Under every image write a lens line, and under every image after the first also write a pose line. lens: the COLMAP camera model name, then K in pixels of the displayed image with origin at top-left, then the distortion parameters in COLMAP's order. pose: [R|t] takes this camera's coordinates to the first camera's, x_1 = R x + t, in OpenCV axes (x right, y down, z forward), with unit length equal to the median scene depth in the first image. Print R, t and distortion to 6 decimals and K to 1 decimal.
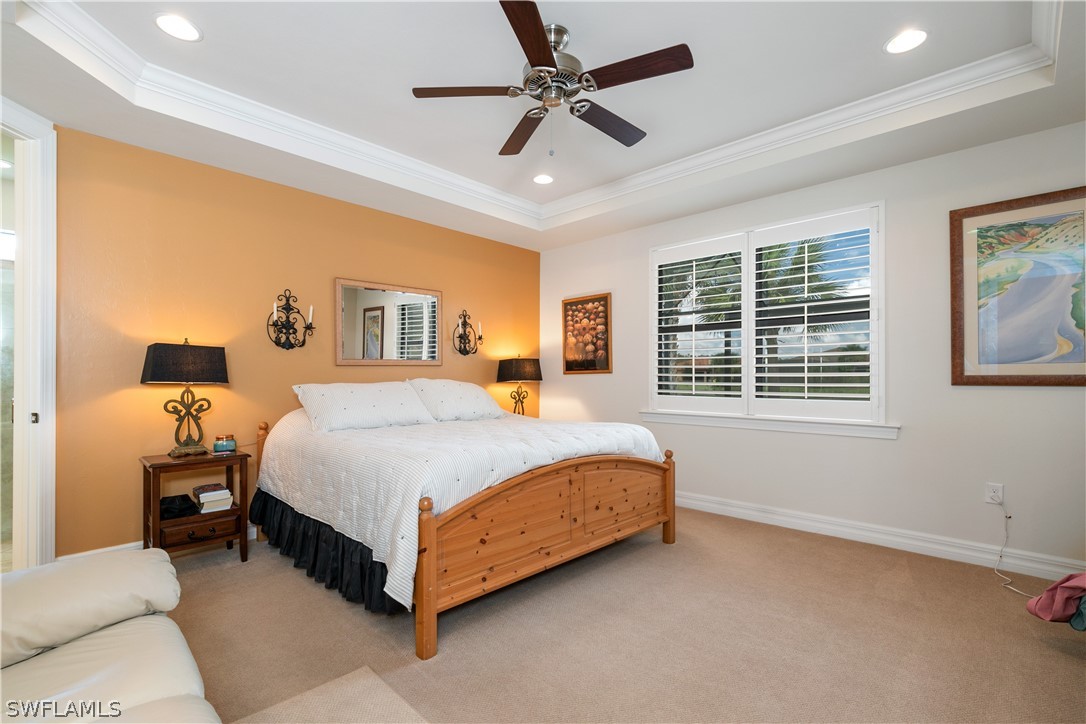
lens RADIAL K [[502.0, 0, 534.7], [0, 502.0, 362.4], [0, 0, 1]] dist [-0.002125, -0.000294]
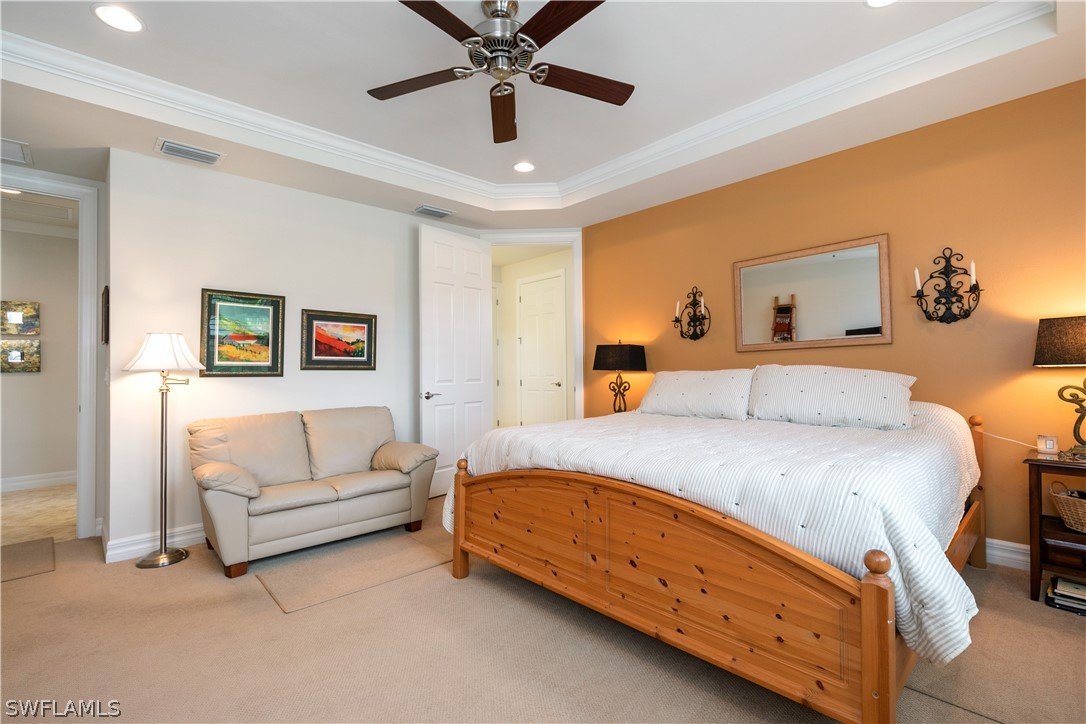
lens RADIAL K [[502.0, 0, 534.7], [0, 502.0, 362.4], [0, 0, 1]] dist [-0.002125, -0.000294]
pose [[-0.073589, -0.013325, -0.997200, 0.737992], [0.051729, 0.998514, -0.017160, 0.032026], [0.995946, -0.052847, -0.072790, 0.878901]]
